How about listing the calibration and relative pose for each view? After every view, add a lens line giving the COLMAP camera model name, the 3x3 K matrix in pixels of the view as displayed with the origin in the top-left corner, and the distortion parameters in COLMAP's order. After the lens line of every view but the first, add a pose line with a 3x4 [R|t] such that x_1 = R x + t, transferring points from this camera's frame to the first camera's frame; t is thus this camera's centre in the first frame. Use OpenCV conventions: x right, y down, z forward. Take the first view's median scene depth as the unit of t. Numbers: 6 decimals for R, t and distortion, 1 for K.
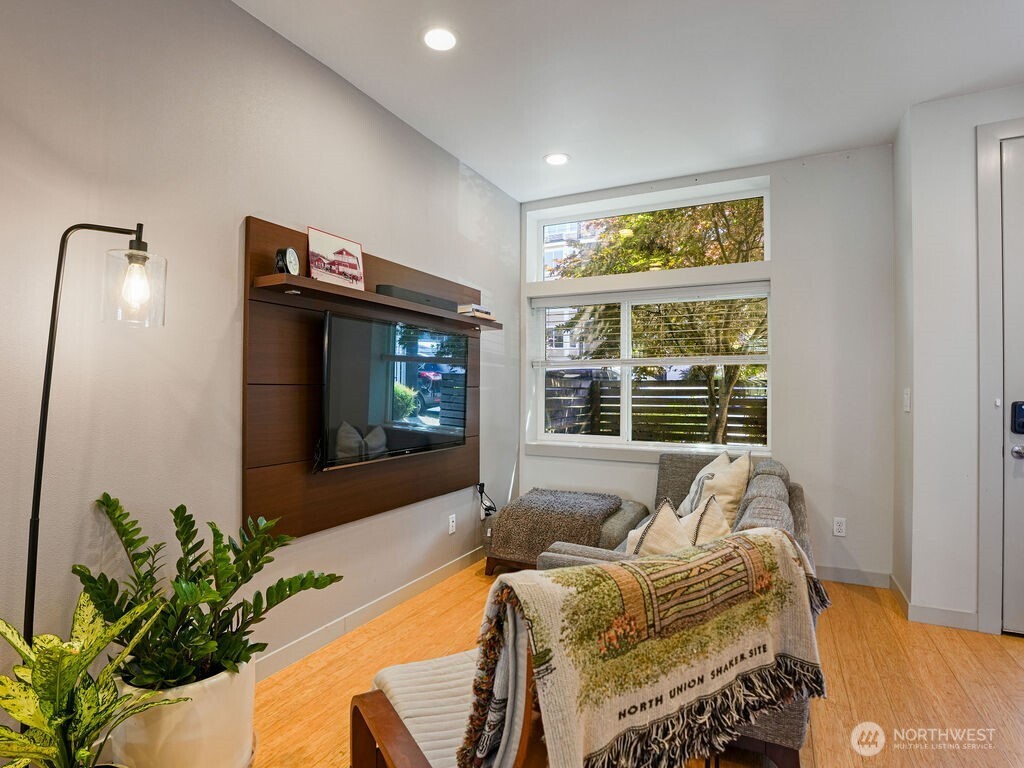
lens RADIAL K [[532.9, 0, 506.0], [0, 532.9, 390.6], [0, 0, 1]] dist [-0.070959, 0.031748]
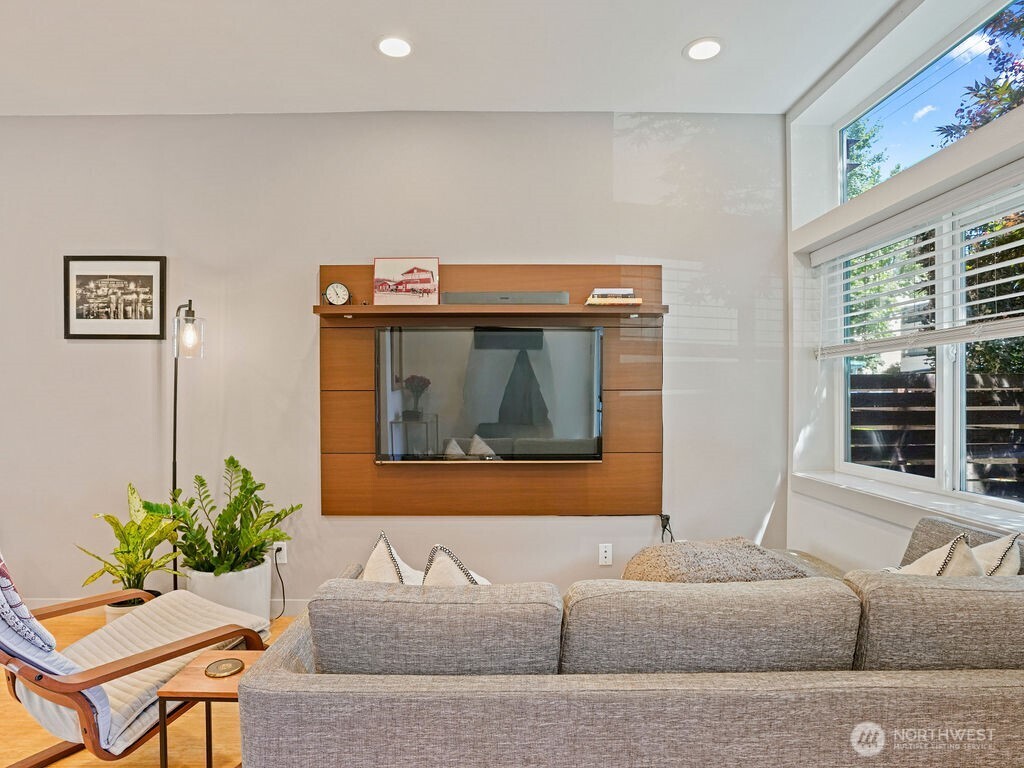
lens RADIAL K [[585.0, 0, 494.7], [0, 585.0, 407.8], [0, 0, 1]] dist [-0.033351, 0.001796]
pose [[0.459328, 0.005773, -0.888248, 0.830224], [0.003978, 0.999955, 0.008556, 0.016405], [0.888258, -0.007464, 0.459285, 0.559836]]
